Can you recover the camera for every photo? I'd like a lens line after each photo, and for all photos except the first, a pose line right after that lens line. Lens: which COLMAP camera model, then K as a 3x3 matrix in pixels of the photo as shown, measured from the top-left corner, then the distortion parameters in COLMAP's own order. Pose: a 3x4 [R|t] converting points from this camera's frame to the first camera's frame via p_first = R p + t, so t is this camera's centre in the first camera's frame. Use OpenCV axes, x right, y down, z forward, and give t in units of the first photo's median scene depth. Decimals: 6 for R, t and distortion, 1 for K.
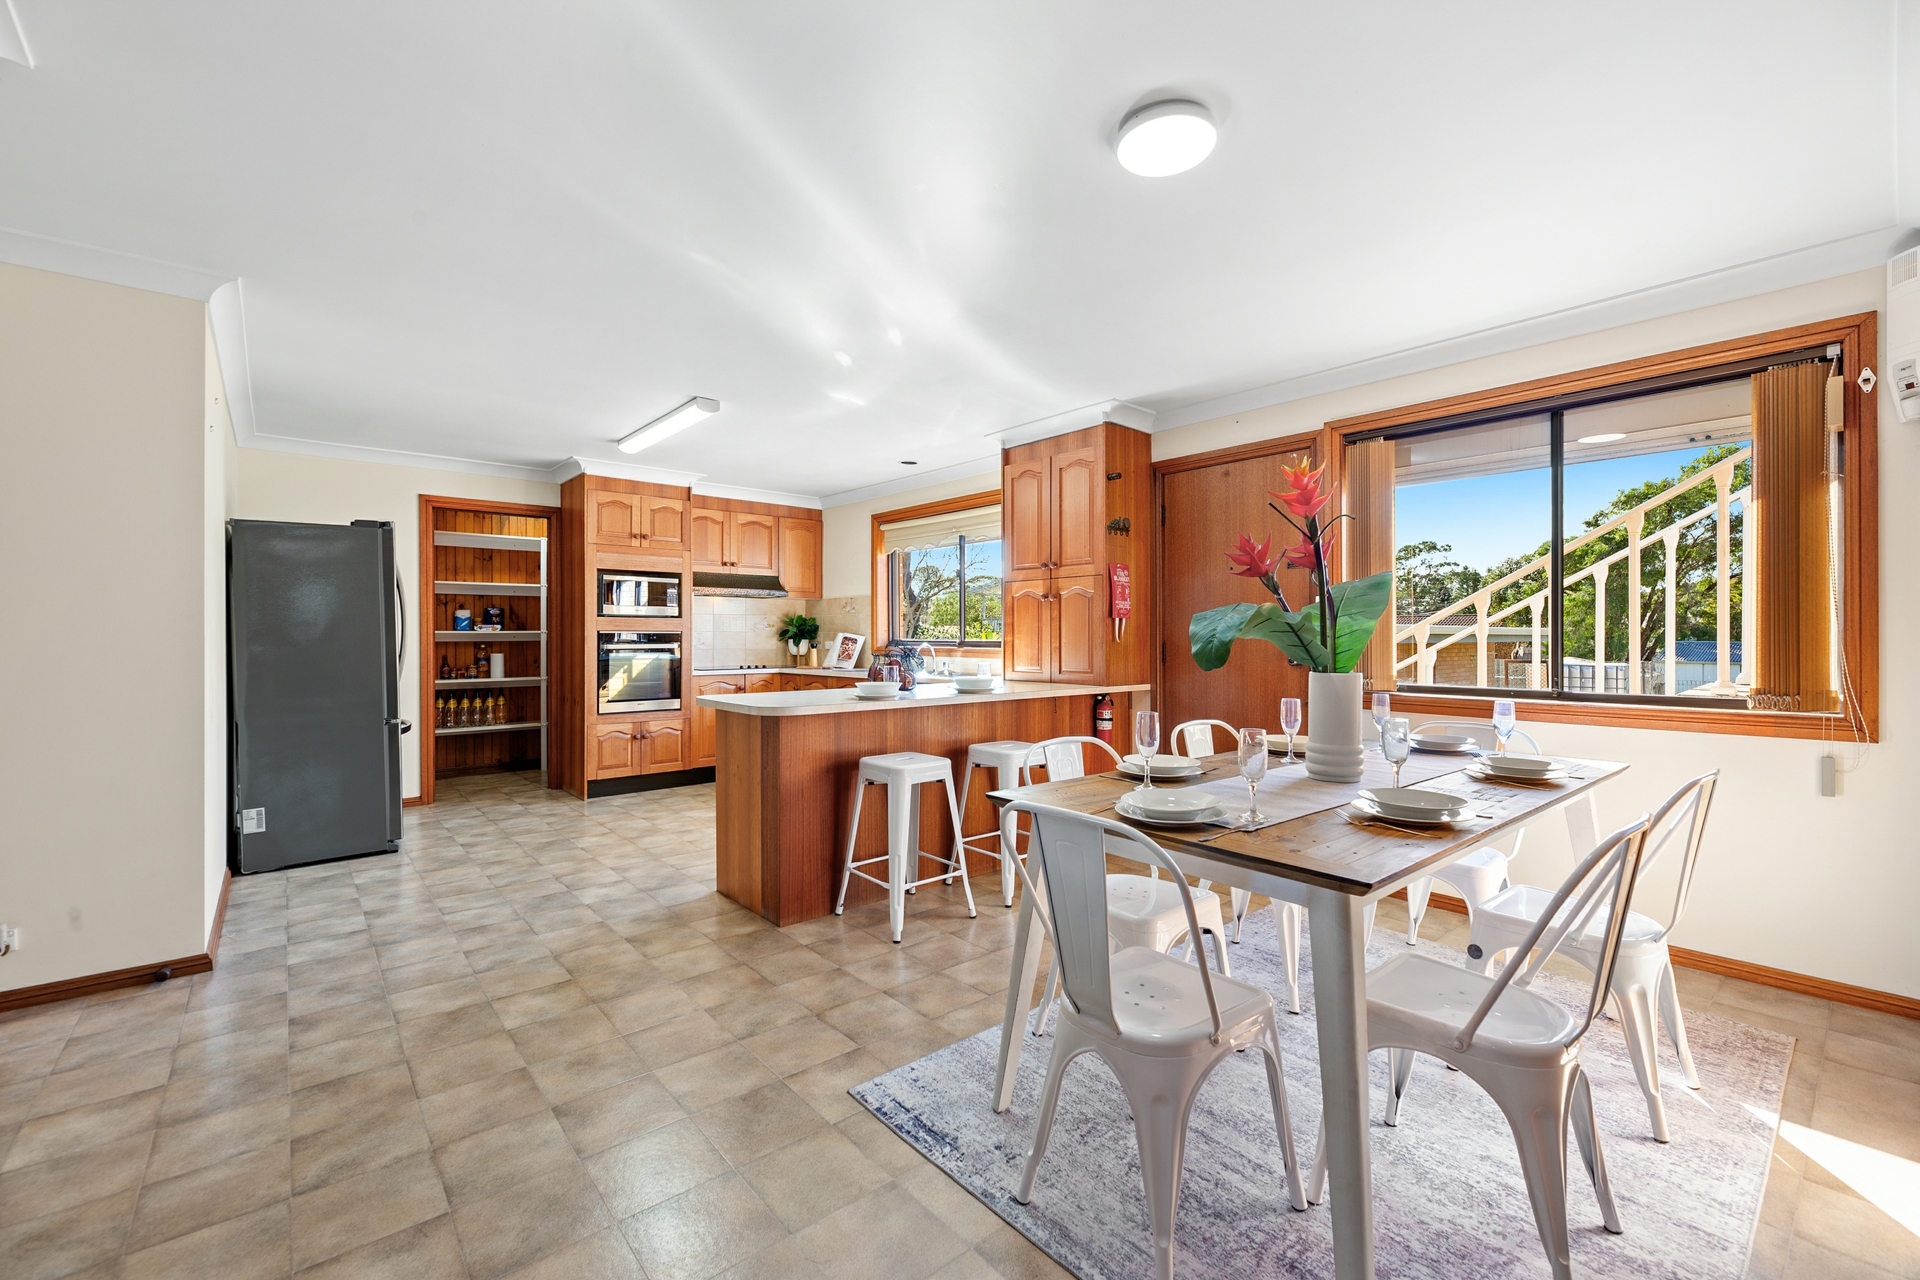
lens RADIAL K [[810.6, 0, 960.0], [0, 810.6, 640.0], [0, 0, 1]] dist [-0.000853, -0.000101]
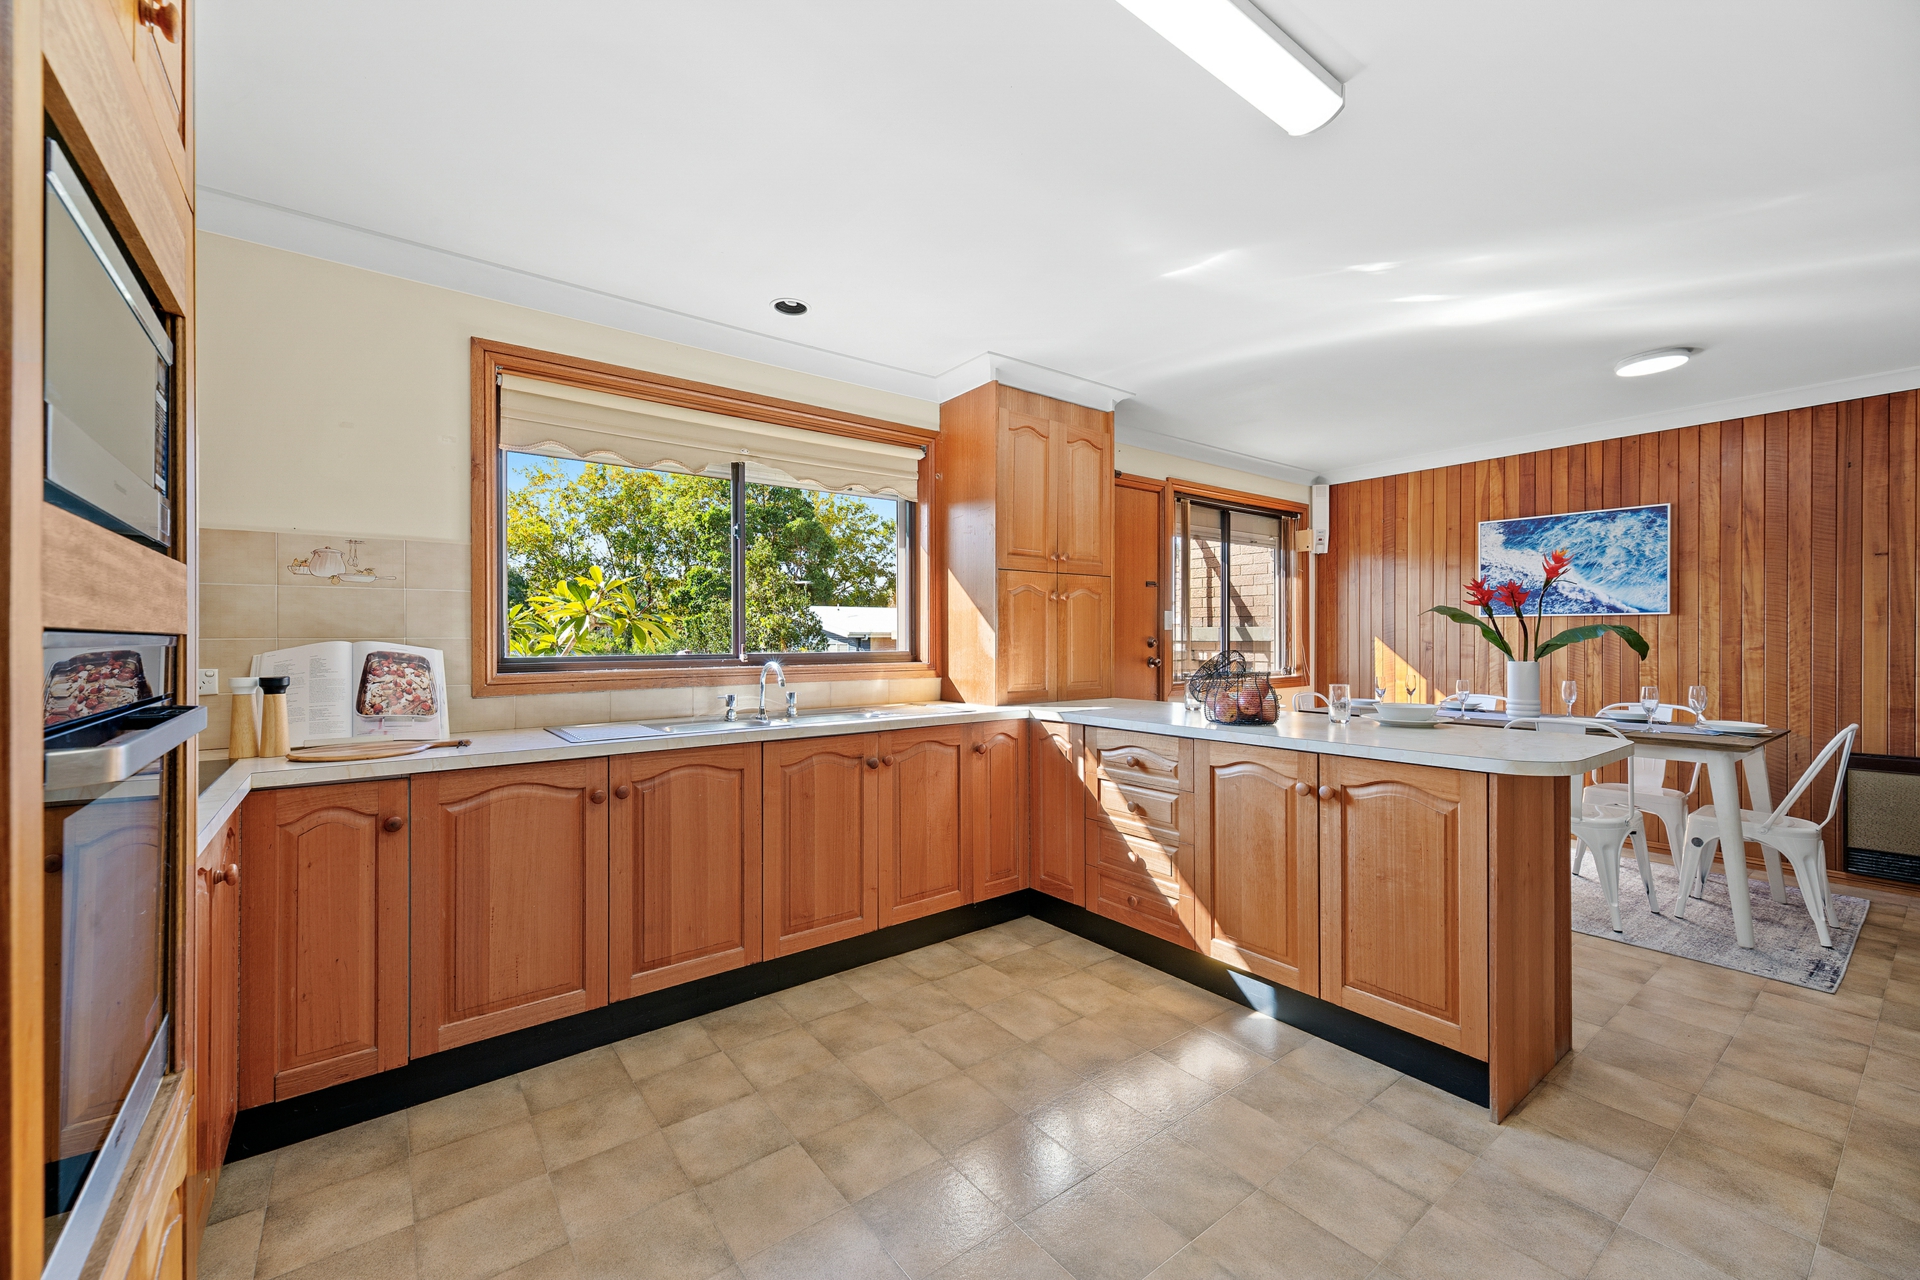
lens RADIAL K [[767.0, 0, 960.0], [0, 767.0, 640.0], [0, 0, 1]] dist [0.020192, -0.000060]
pose [[0.046661, -0.008145, 0.998878, -0.920457], [0.003906, 0.999961, 0.007971, -0.021713], [-0.998903, 0.003530, 0.046691, 1.464691]]
